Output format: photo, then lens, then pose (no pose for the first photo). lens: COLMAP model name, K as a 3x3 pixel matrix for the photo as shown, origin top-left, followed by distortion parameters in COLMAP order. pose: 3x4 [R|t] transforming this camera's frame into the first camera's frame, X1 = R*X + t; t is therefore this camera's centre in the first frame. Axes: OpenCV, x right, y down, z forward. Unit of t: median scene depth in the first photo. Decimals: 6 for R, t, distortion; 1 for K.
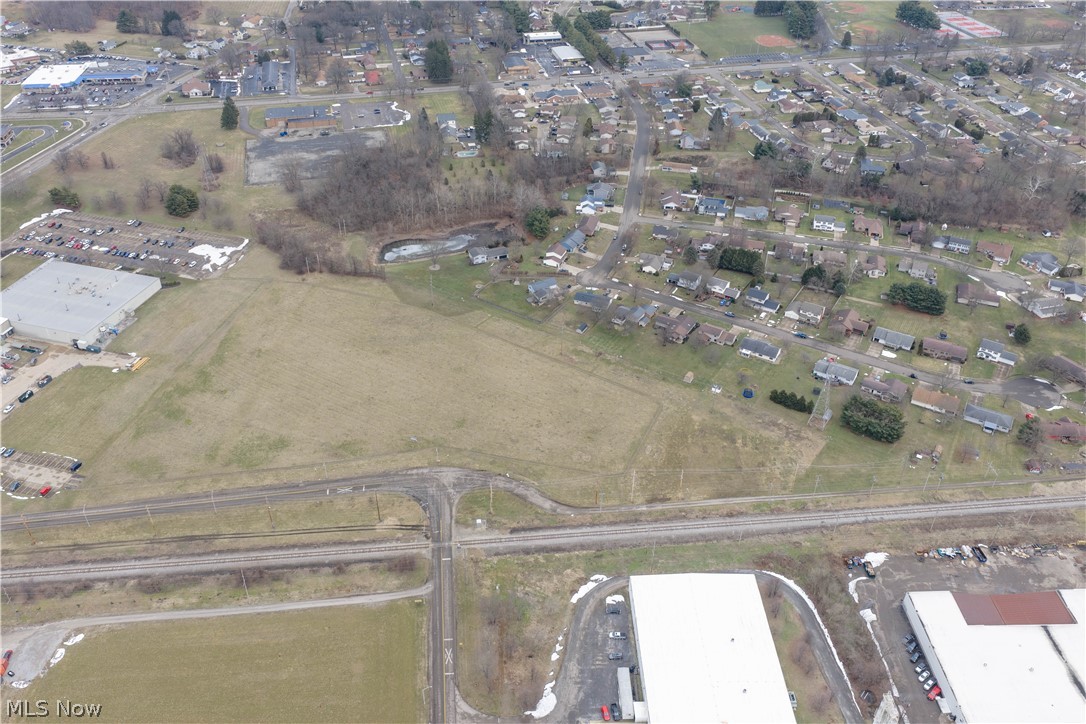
lens RADIAL K [[896.7, 0, 544.2], [0, 896.7, 362.2], [0, 0, 1]] dist [0.012746, -0.022828]
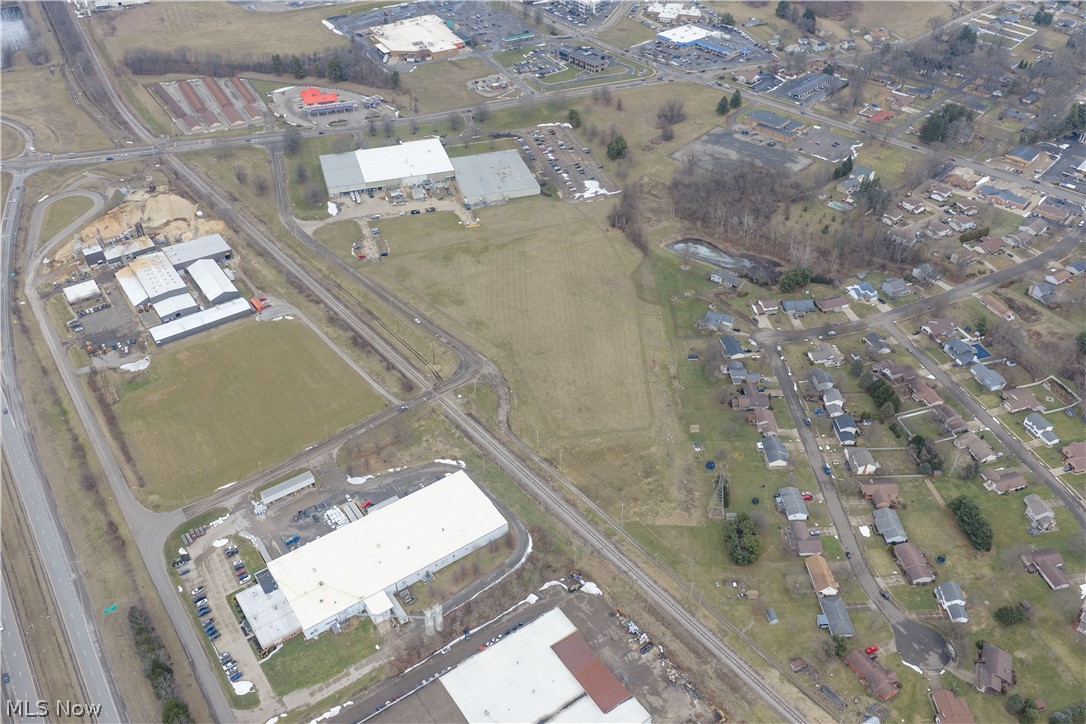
lens RADIAL K [[896.7, 0, 544.2], [0, 896.7, 362.2], [0, 0, 1]] dist [0.012746, -0.022828]
pose [[0.550060, 0.514879, -0.657521, 0.742579], [-0.480551, 0.839066, 0.255026, -0.248154], [0.683011, 0.175693, 0.708963, 0.013444]]
